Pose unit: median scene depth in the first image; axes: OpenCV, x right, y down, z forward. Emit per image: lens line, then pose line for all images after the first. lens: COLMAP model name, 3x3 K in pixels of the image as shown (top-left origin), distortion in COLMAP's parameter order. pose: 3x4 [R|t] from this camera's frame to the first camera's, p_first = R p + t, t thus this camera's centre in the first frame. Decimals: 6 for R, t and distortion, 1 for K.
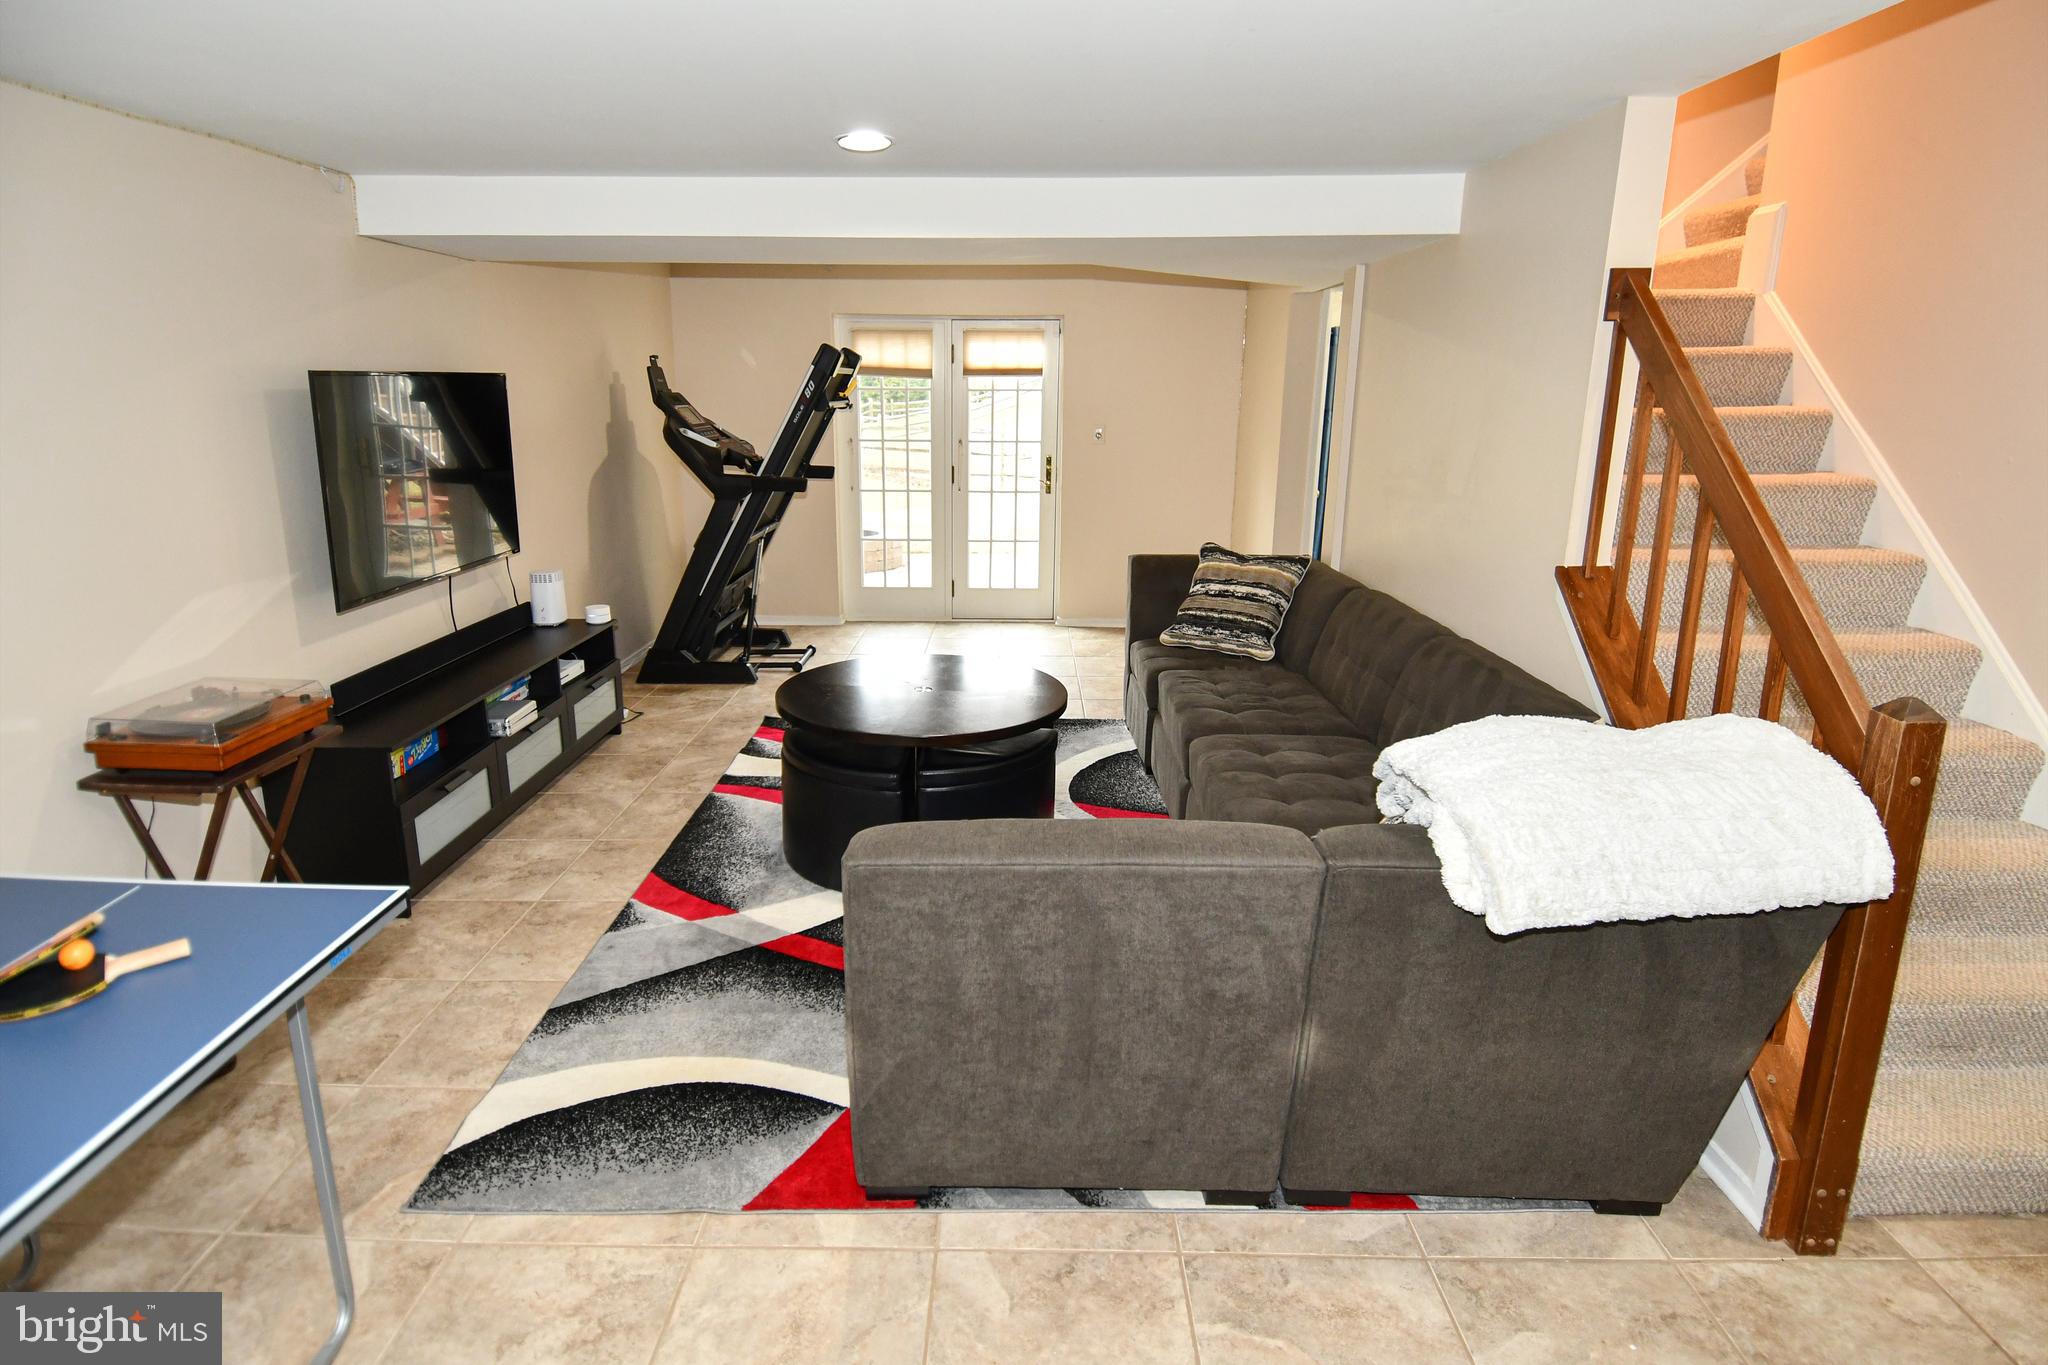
lens RADIAL K [[1094.5, 0, 1016.5], [0, 1094.5, 645.4], [0, 0, 1]] dist [0.025412, -0.035295]
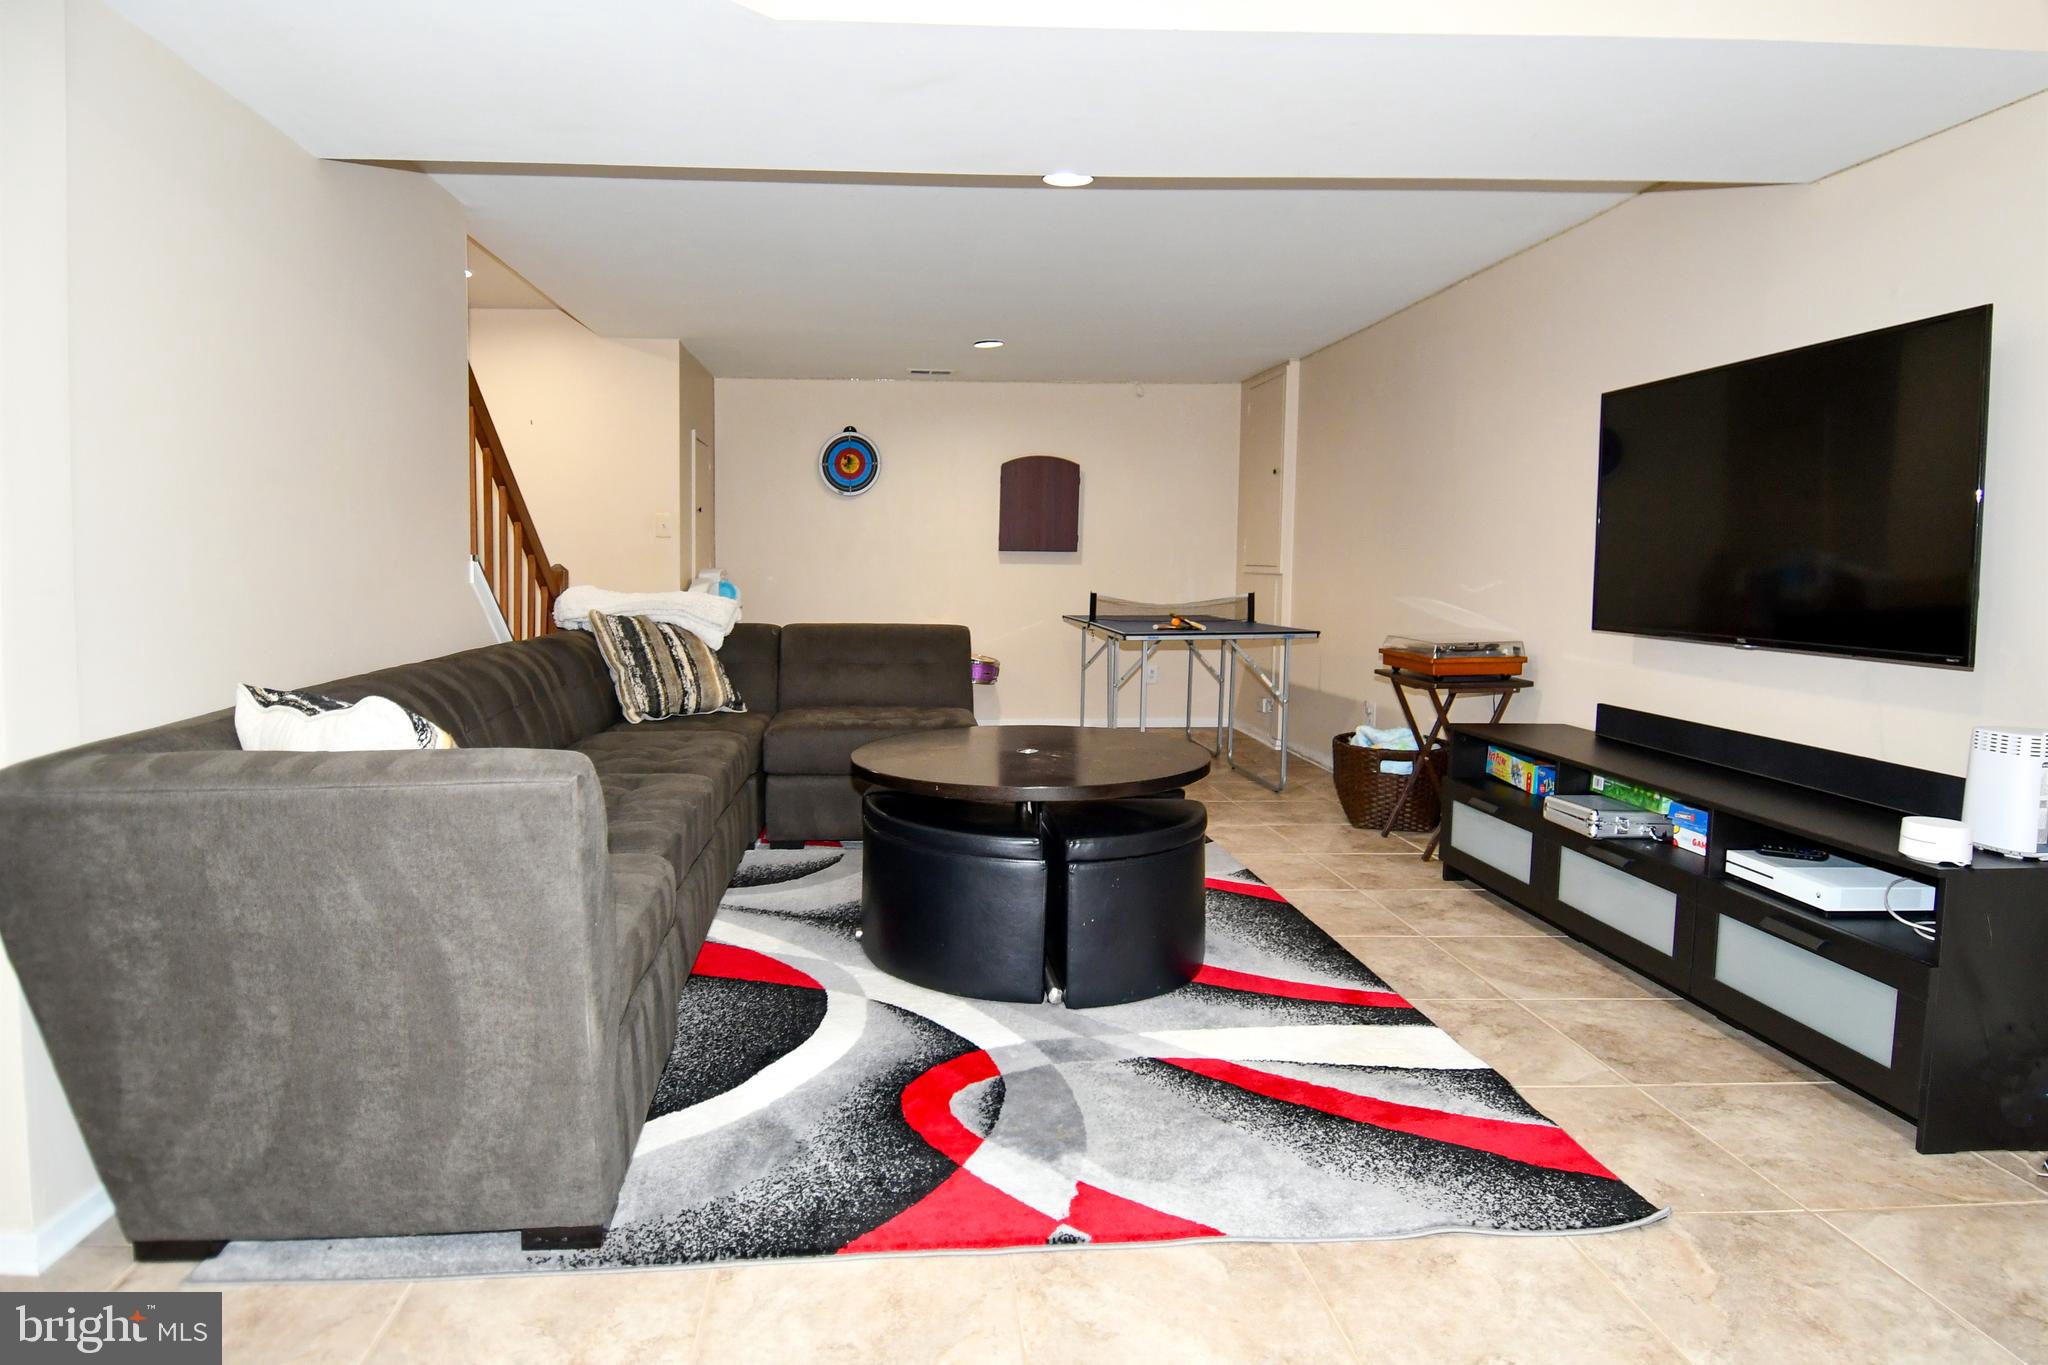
lens RADIAL K [[1094.5, 0, 1016.5], [0, 1094.5, 645.4], [0, 0, 1]] dist [0.025412, -0.035295]
pose [[-0.991797, 0.016741, -0.126720, 0.016704], [-0.023429, 0.950778, 0.308986, -0.250017], [0.125655, 0.309421, -0.942587, 1.515514]]
